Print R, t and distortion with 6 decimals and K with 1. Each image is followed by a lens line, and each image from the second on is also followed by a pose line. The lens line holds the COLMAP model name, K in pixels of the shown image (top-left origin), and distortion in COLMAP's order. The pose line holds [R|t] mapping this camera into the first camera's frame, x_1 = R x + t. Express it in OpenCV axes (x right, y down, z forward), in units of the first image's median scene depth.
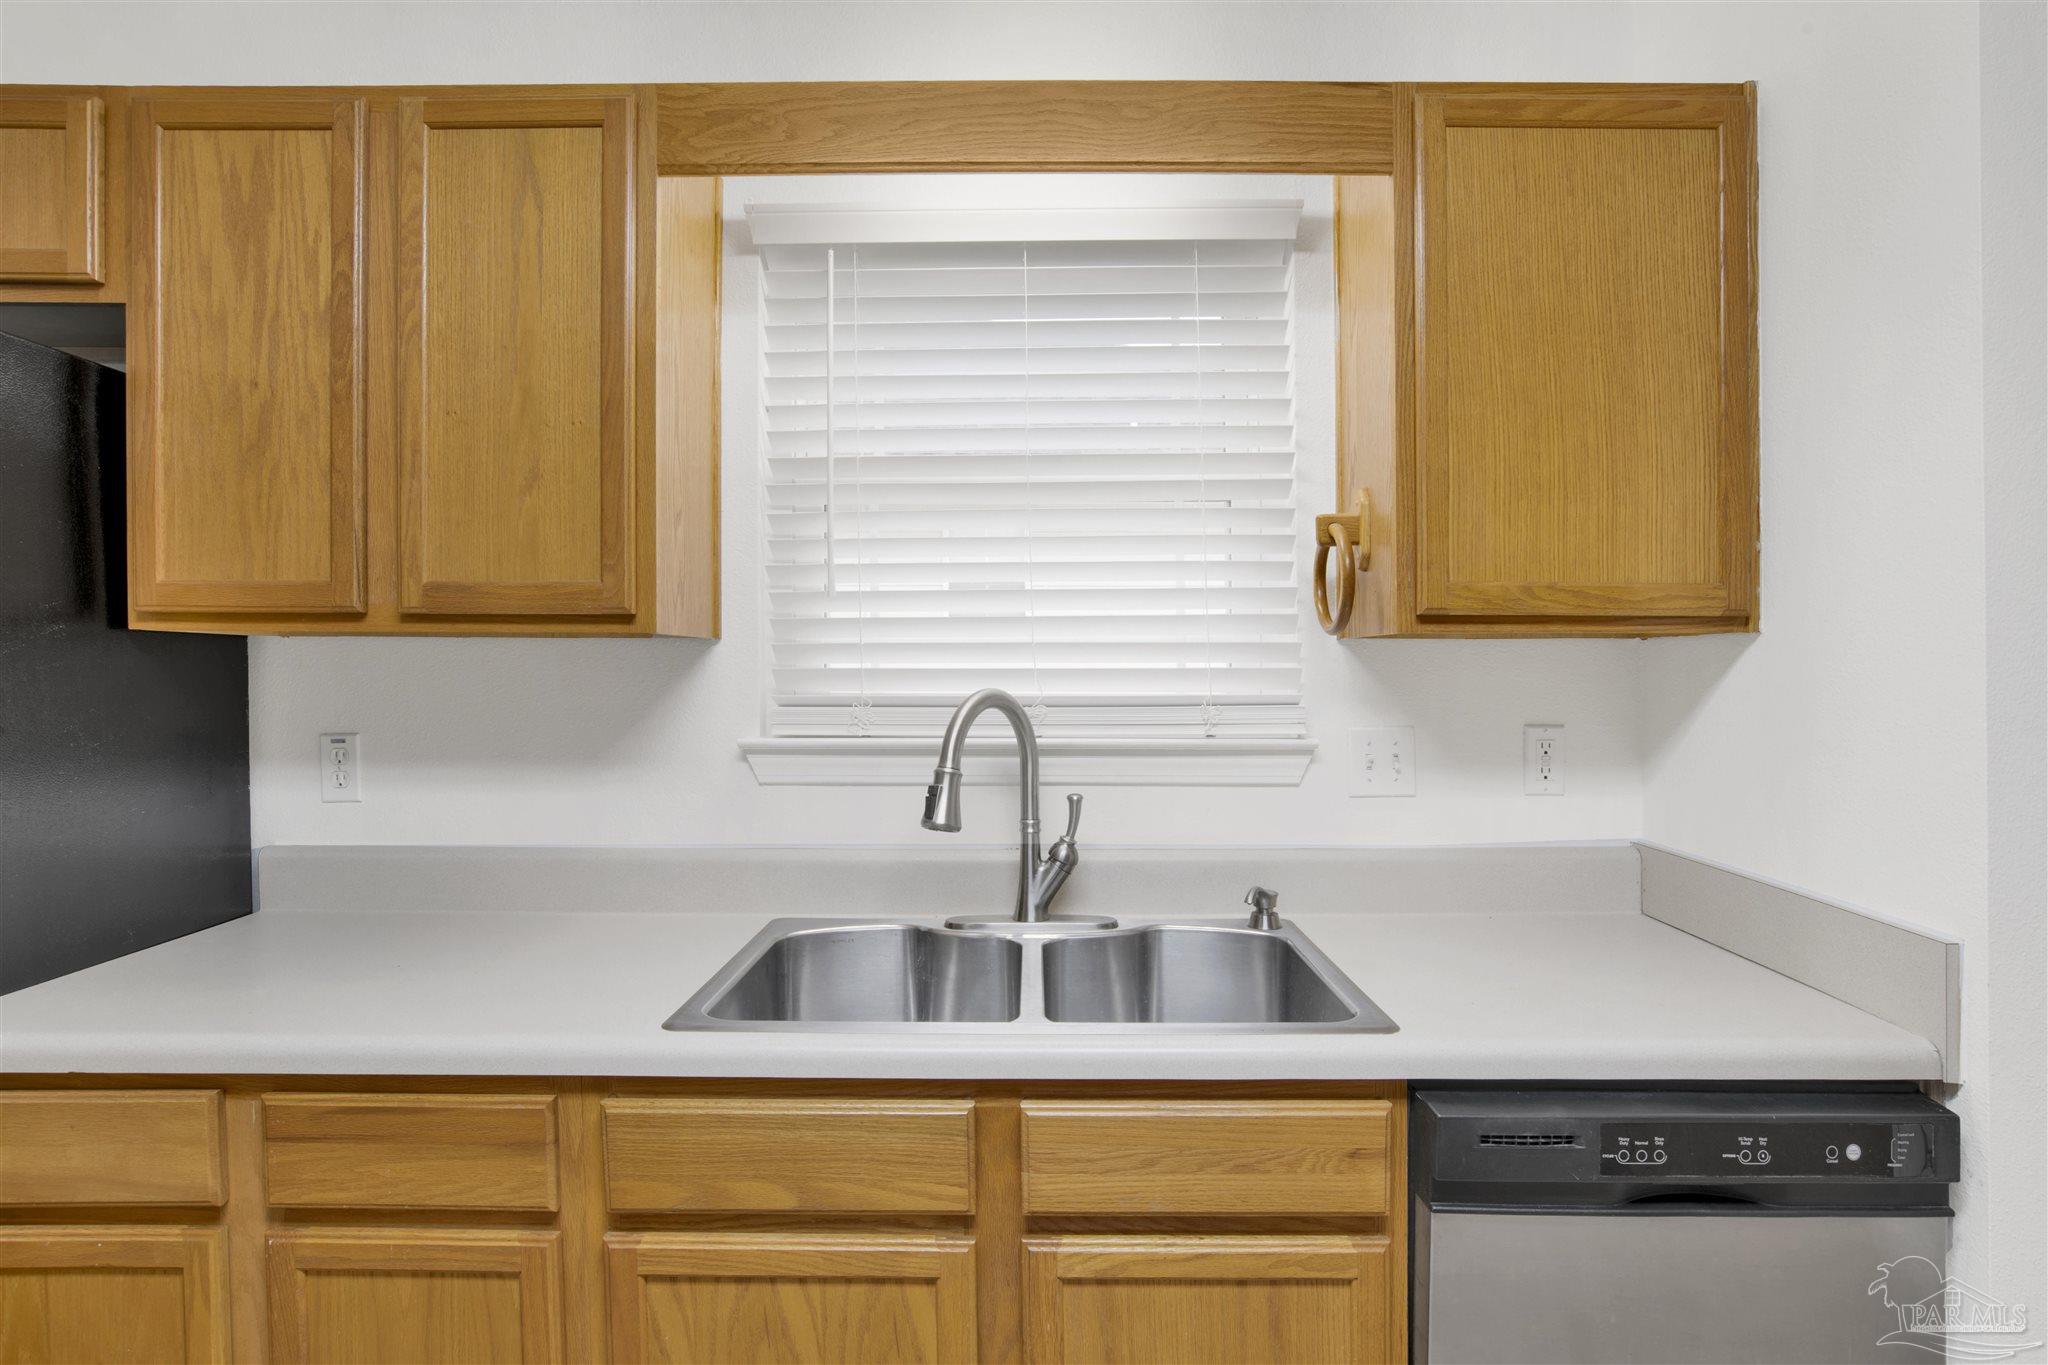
lens RADIAL K [[1111.5, 0, 1052.3], [0, 1111.5, 683.7], [0, 0, 1]] dist [-0.078808, 0.031363]
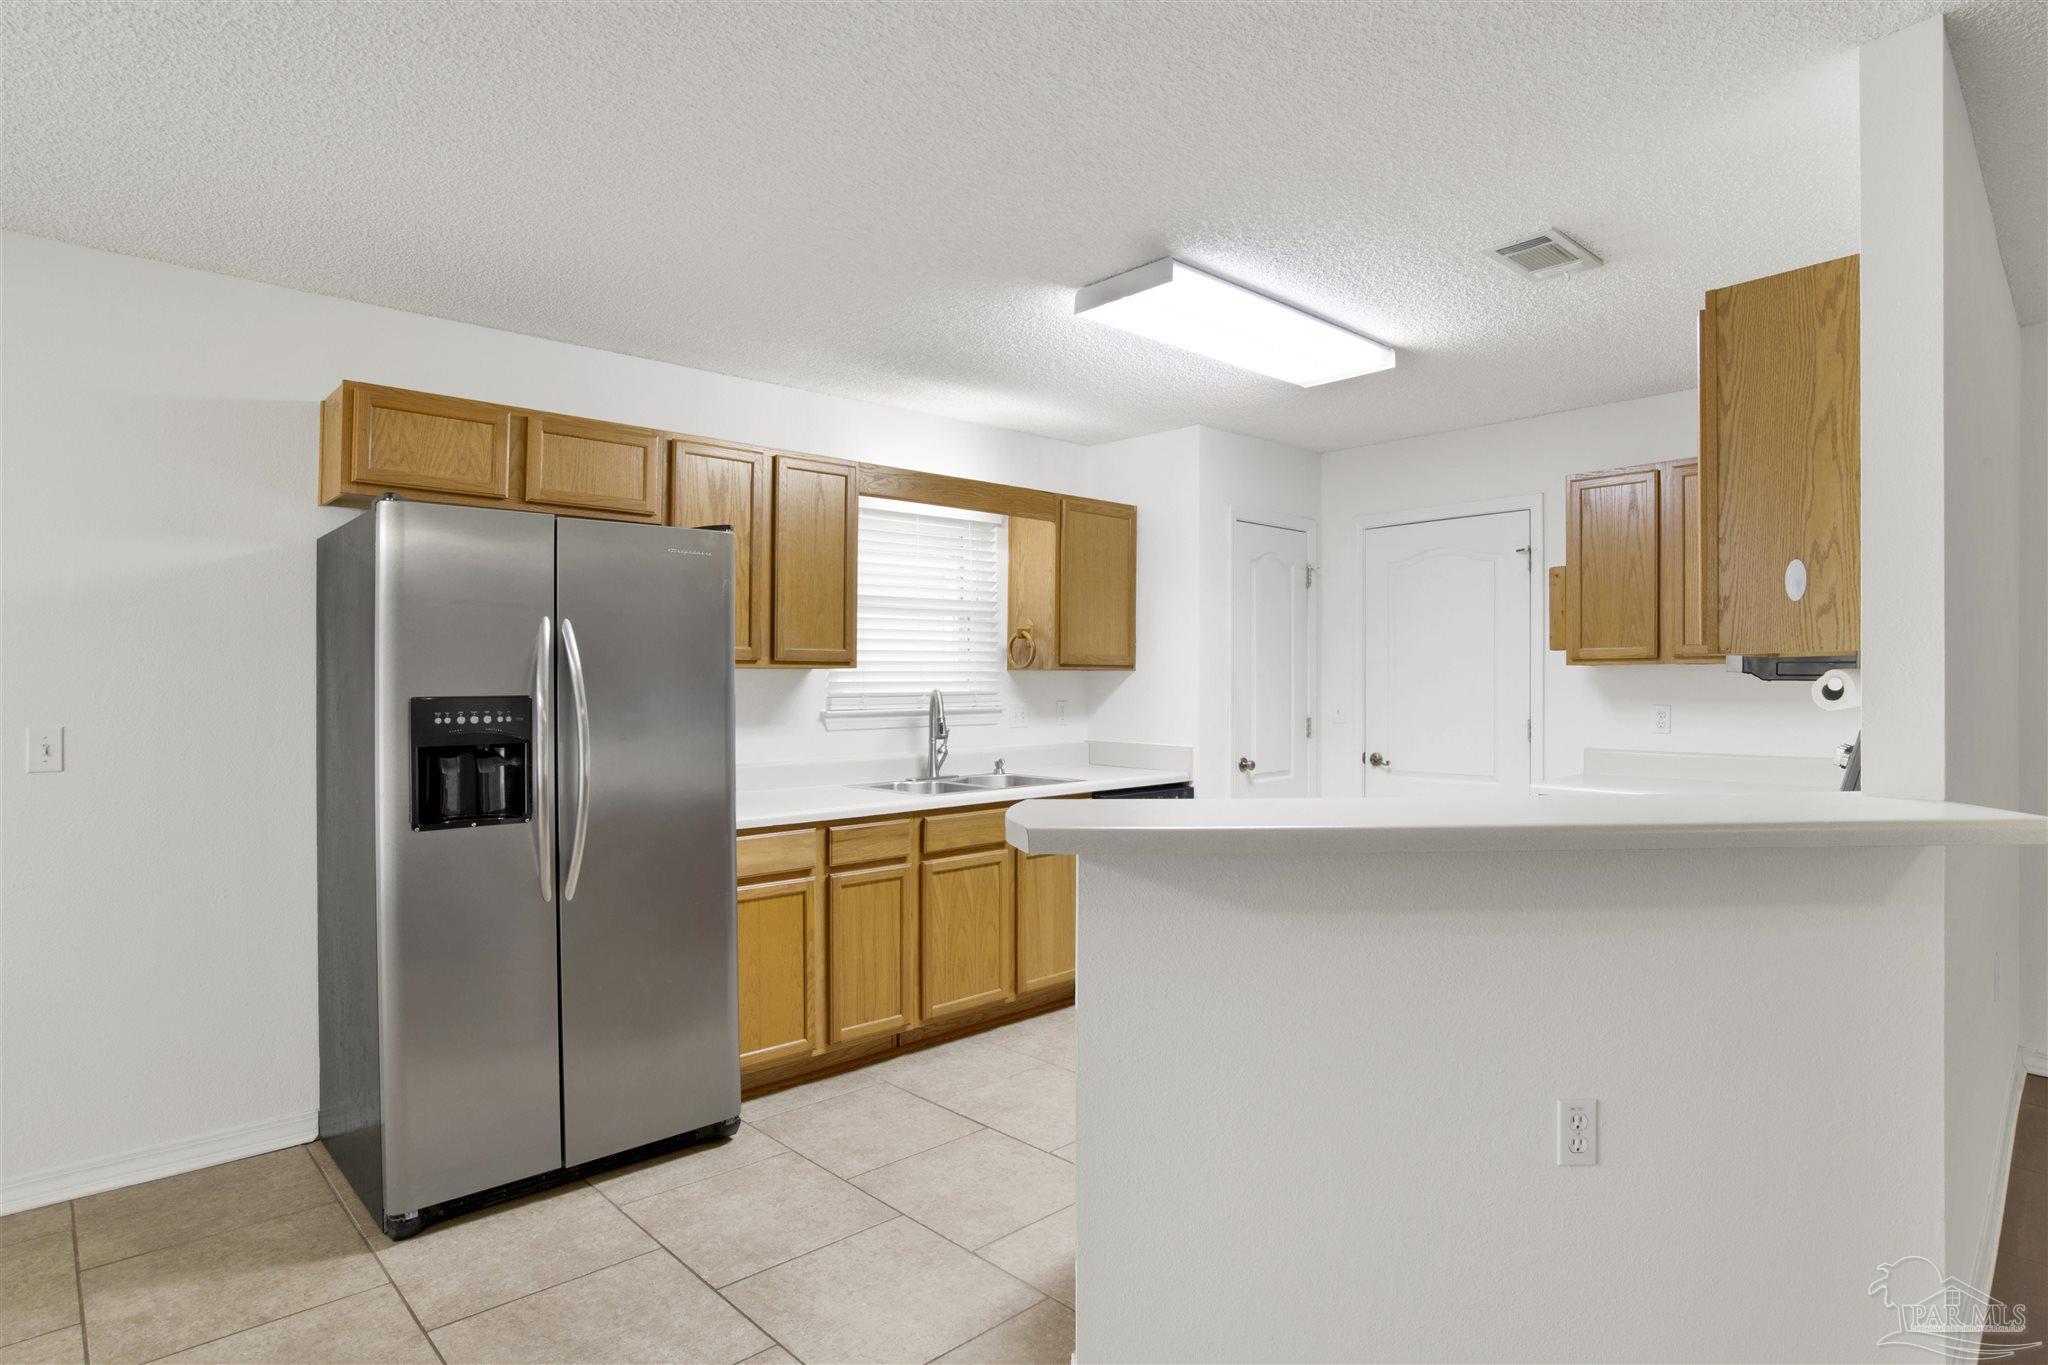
lens RADIAL K [[1084.1, 0, 1031.0], [0, 1084.1, 672.4], [0, 0, 1]] dist [-0.069044, 0.027099]
pose [[0.729320, 0.005299, 0.684153, -1.807594], [0.008486, 0.999823, -0.016791, 0.012126], [-0.684120, 0.018051, 0.729146, -1.177208]]
